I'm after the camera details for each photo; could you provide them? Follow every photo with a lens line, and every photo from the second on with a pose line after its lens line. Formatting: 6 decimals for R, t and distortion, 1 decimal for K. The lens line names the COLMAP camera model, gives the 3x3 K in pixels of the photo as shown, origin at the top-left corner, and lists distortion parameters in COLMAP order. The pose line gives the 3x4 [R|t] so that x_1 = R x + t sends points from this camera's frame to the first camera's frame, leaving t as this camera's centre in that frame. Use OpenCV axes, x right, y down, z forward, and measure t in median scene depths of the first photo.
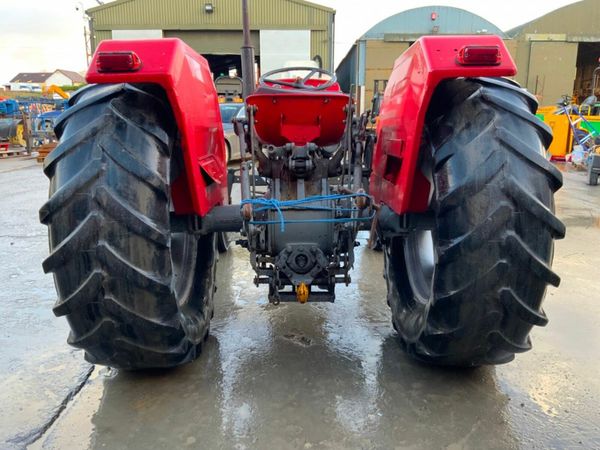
lens RADIAL K [[499.0, 0, 300.7], [0, 499.0, 229.0], [0, 0, 1]] dist [0.062047, -0.101359]
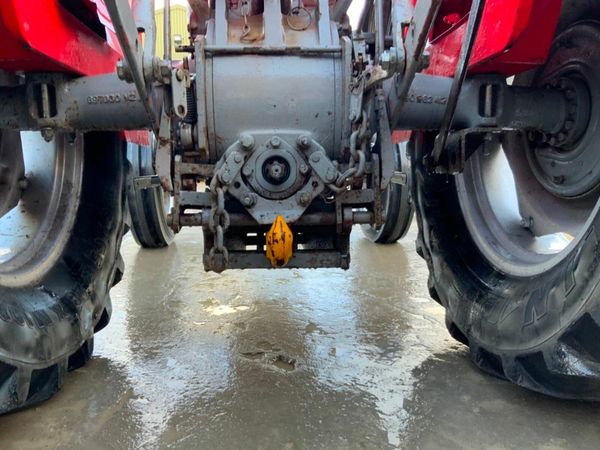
lens RADIAL K [[499.0, 0, 299.4], [0, 499.0, 225.7], [0, 0, 1]] dist [0.062047, -0.101359]
pose [[0.998543, -0.010407, 0.052955, -0.001688], [0.014749, 0.996501, -0.082271, 0.148645], [-0.051914, 0.082932, 0.995202, 0.562675]]
